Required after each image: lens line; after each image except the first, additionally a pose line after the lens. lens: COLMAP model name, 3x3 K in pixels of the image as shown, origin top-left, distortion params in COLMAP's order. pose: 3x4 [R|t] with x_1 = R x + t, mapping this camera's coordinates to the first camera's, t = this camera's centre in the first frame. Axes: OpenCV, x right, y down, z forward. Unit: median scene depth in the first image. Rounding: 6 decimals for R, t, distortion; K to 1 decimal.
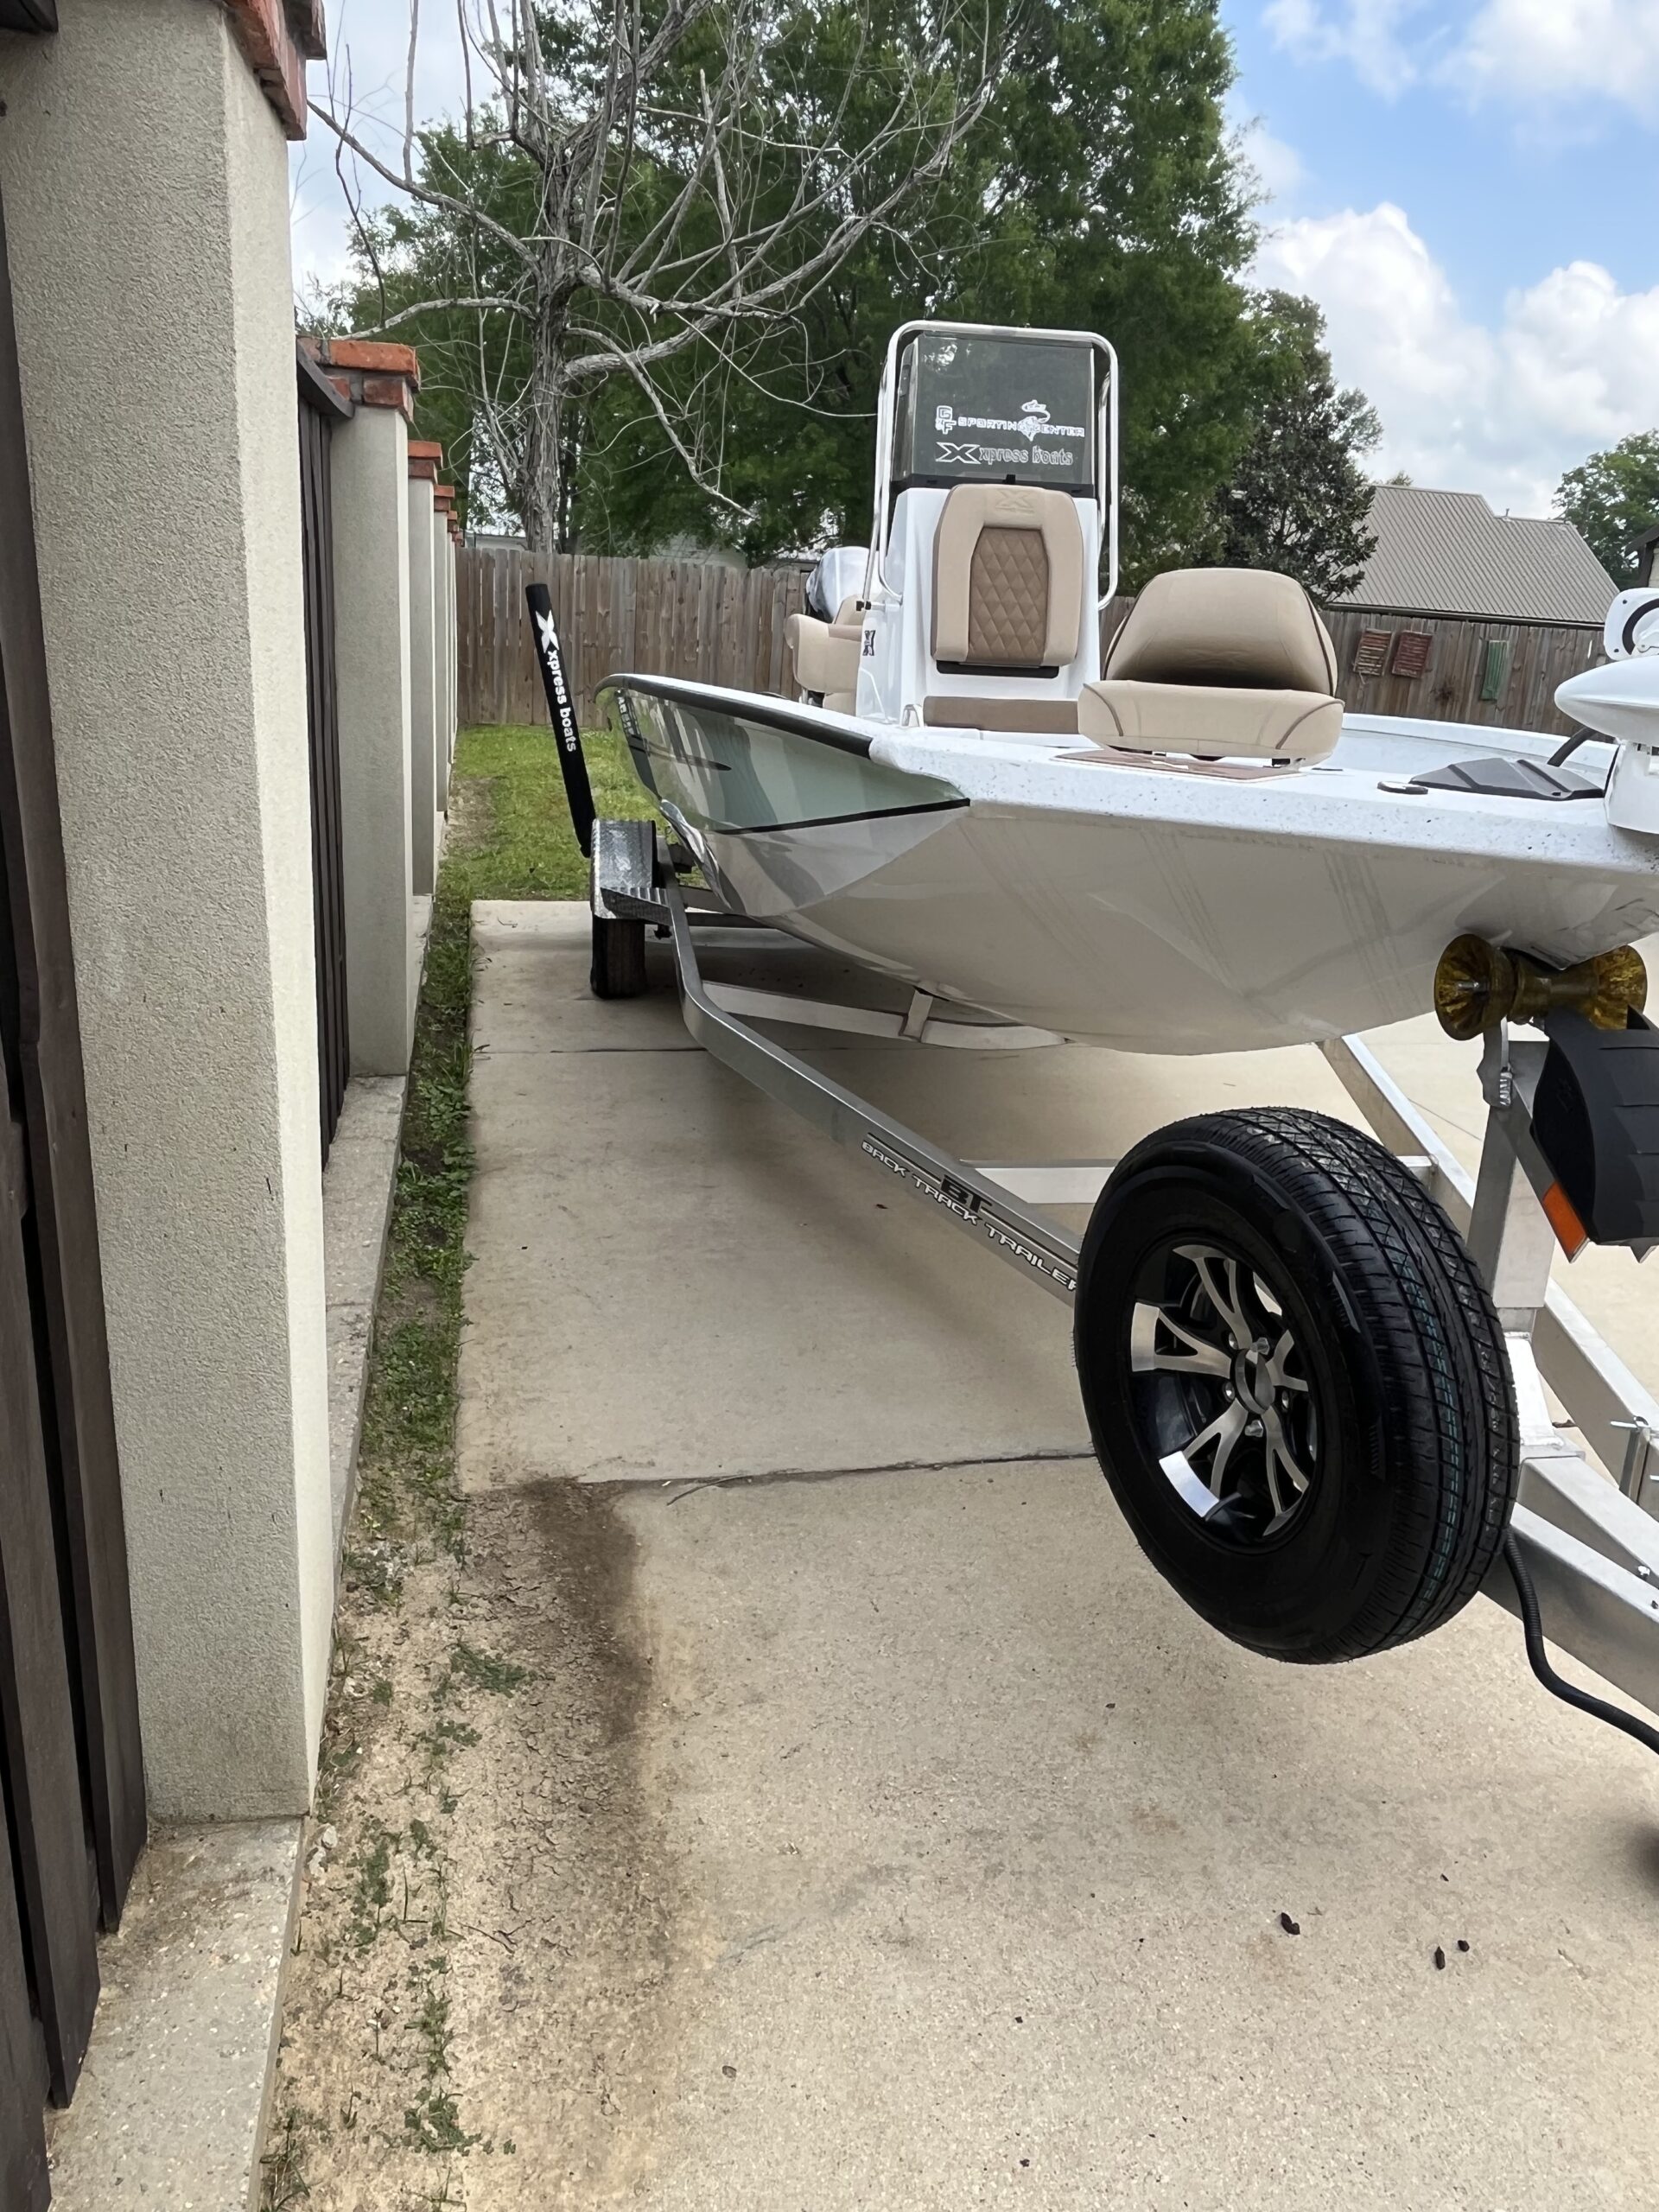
lens RADIAL K [[1552.3, 0, 829.5], [0, 1552.3, 1106.0], [0, 0, 1]] dist [-0.001372, 0.000906]
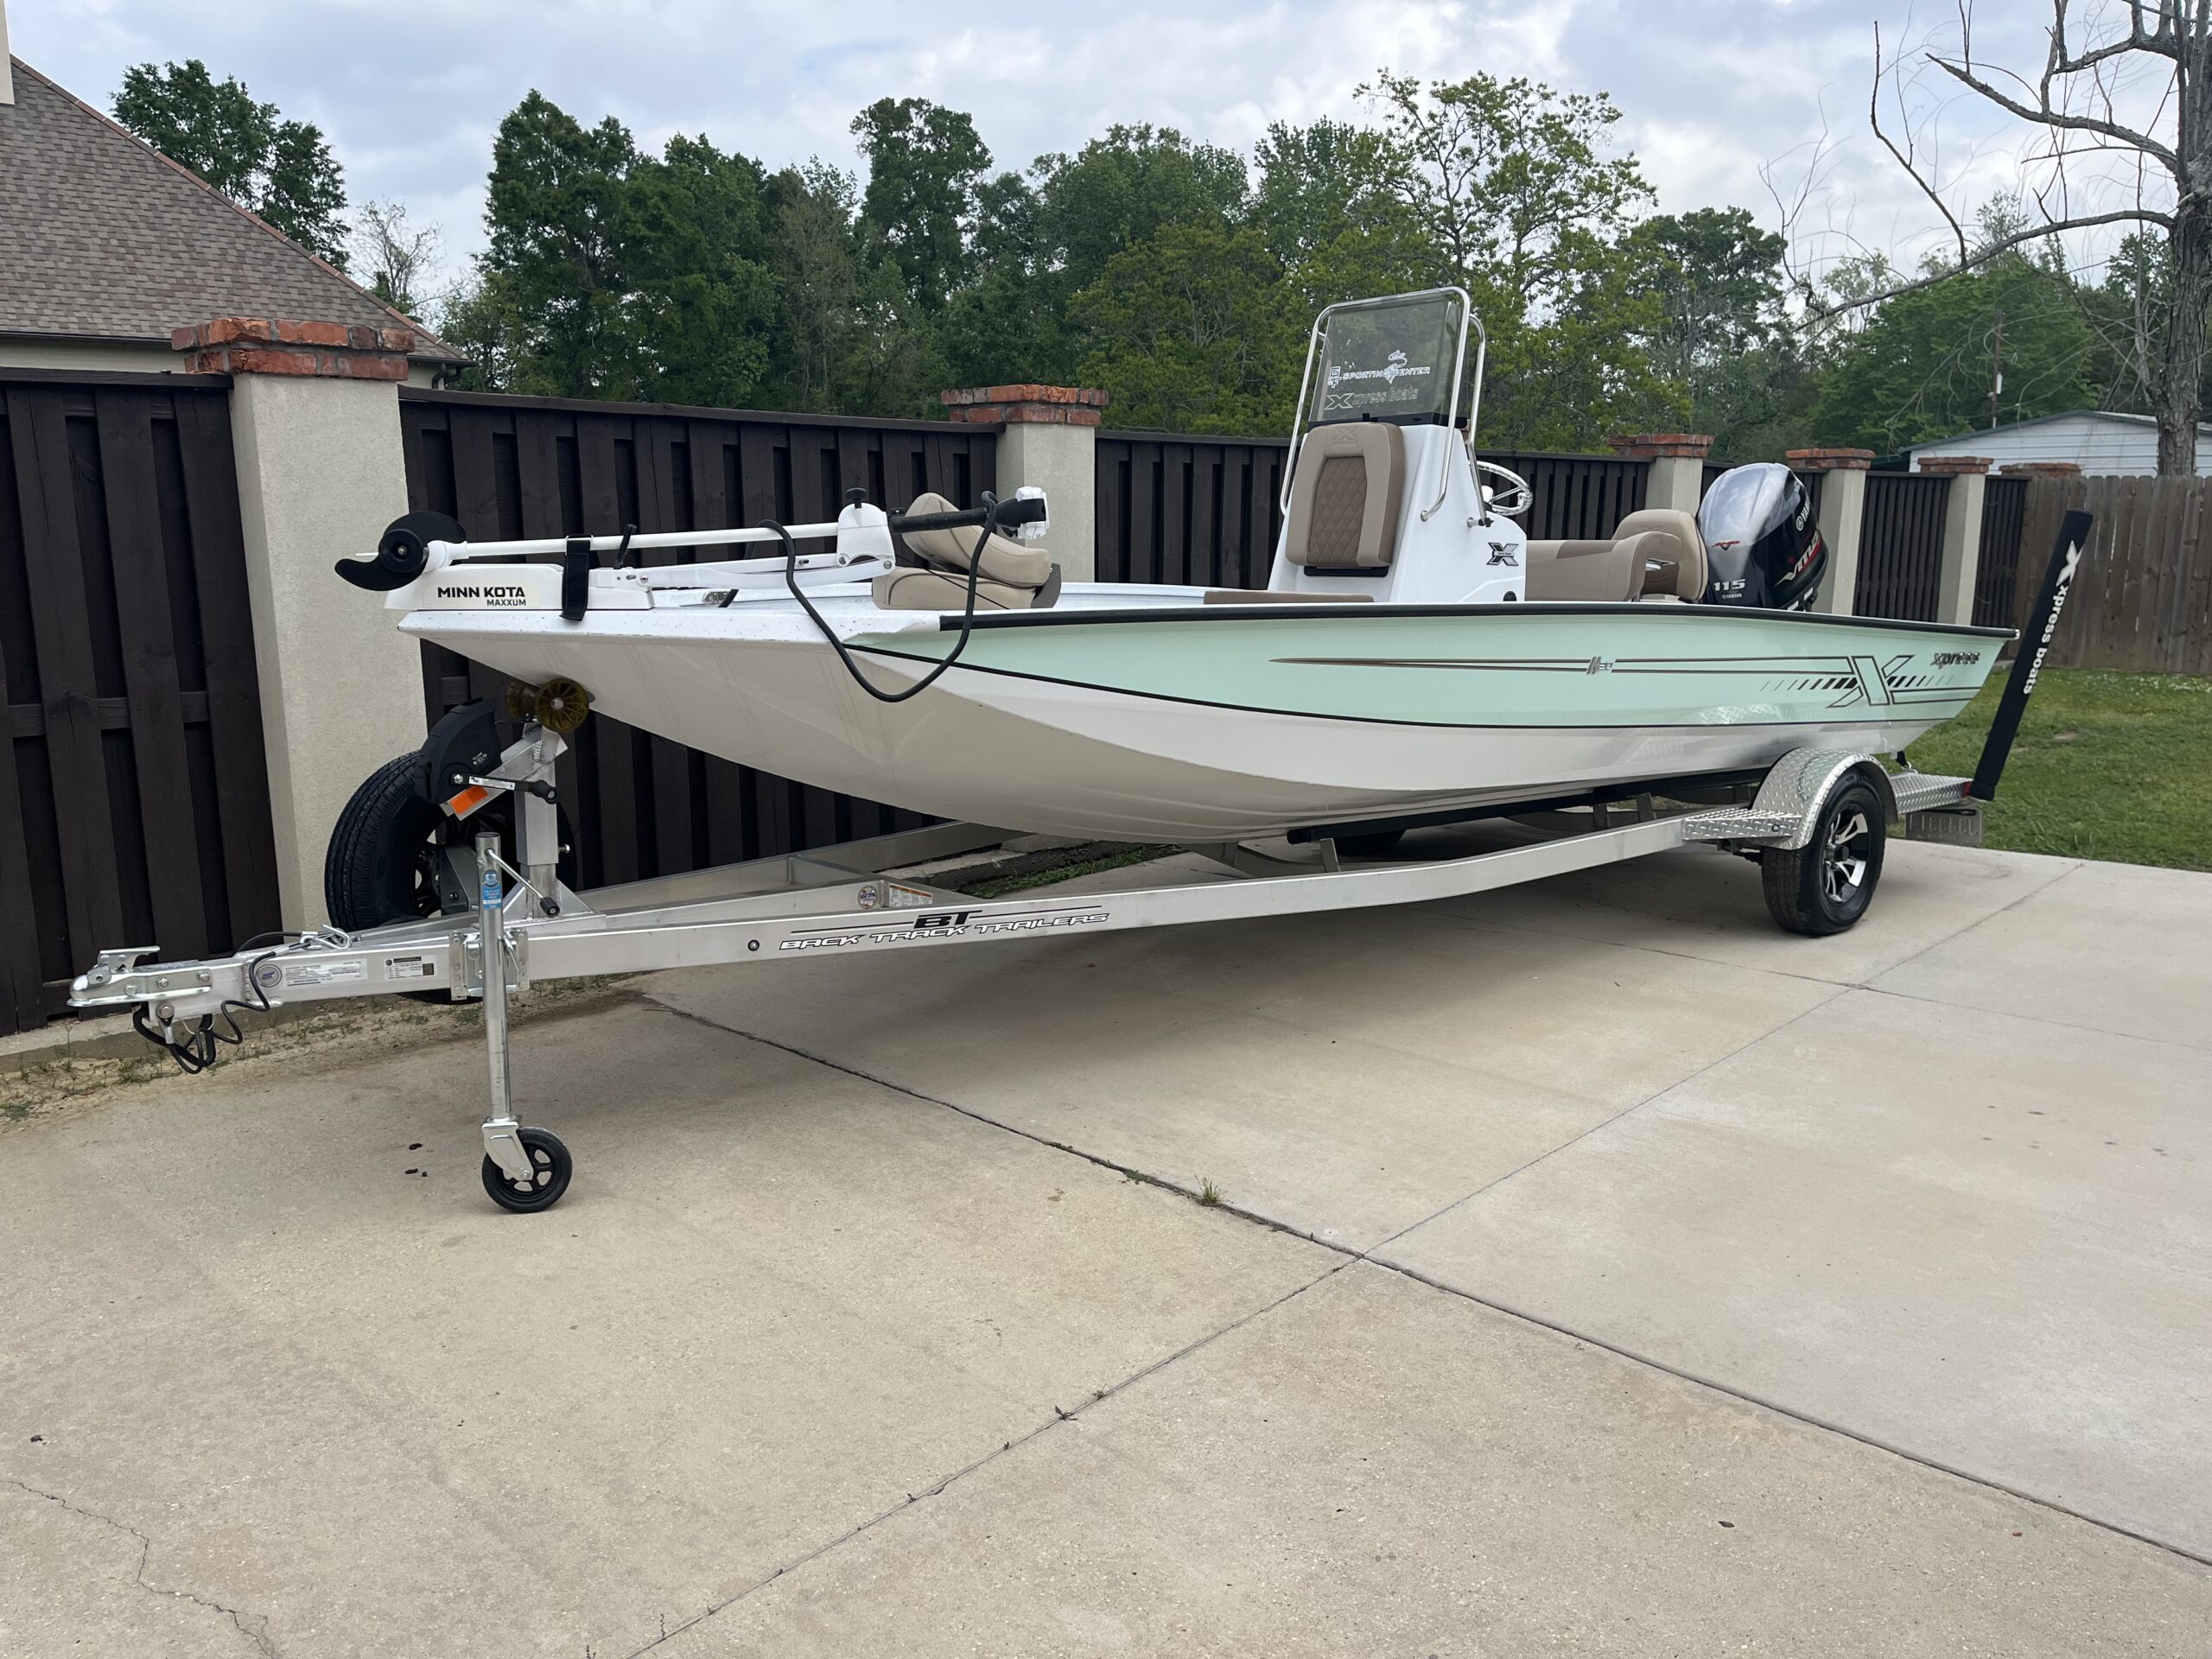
lens RADIAL K [[1670.7, 0, 1106.0], [0, 1670.7, 829.5], [0, 0, 1]] dist [0.033803, -0.001847]
pose [[0.563154, 0.092193, -0.821193, 1.112954], [-0.220137, 0.974584, -0.041551, 0.006871], [0.796490, 0.204175, 0.569136, 0.165701]]
